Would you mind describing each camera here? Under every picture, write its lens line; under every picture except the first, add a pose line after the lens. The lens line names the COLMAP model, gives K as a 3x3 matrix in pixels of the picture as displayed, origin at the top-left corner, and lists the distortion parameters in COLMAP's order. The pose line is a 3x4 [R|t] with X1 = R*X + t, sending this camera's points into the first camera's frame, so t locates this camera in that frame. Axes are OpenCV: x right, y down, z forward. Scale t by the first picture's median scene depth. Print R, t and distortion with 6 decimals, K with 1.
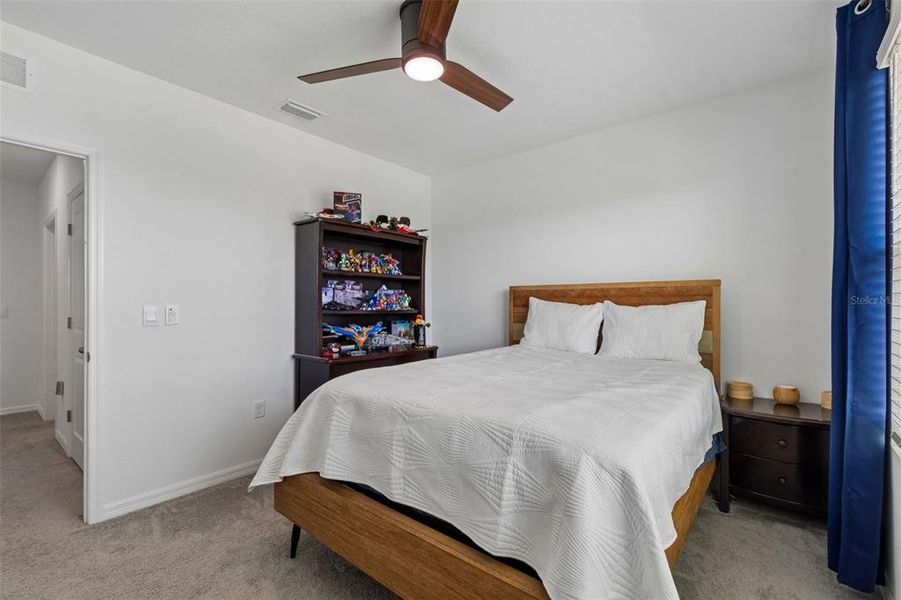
lens RADIAL K [[397.8, 0, 455.2], [0, 397.8, 305.4], [0, 0, 1]] dist [0.000545, -0.000238]
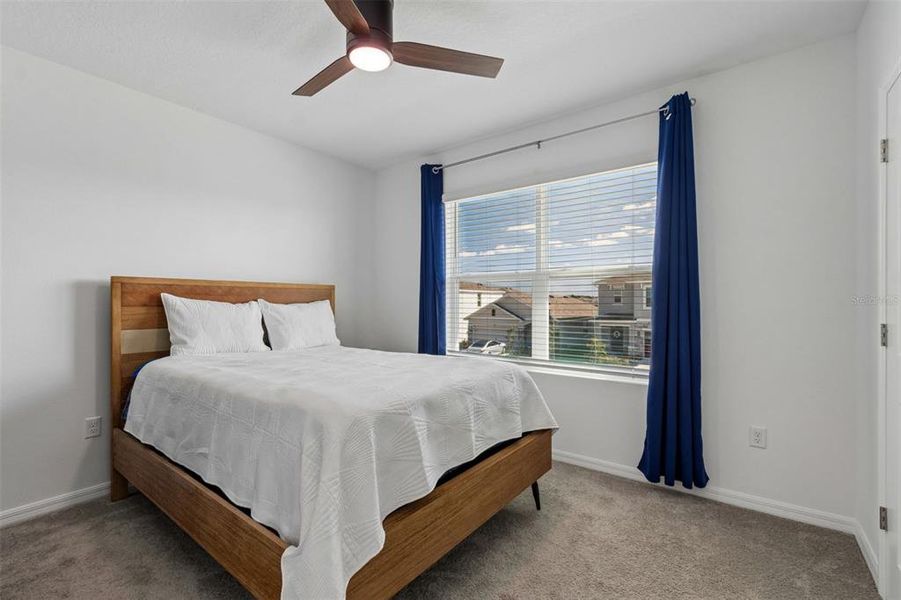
lens RADIAL K [[397.8, 0, 455.2], [0, 397.8, 305.4], [0, 0, 1]] dist [0.000545, -0.000238]
pose [[-0.042384, -0.006036, 0.999083, -0.646889], [0.002753, 0.999977, 0.006158, -0.000542], [-0.999098, 0.003011, -0.042366, 0.511680]]
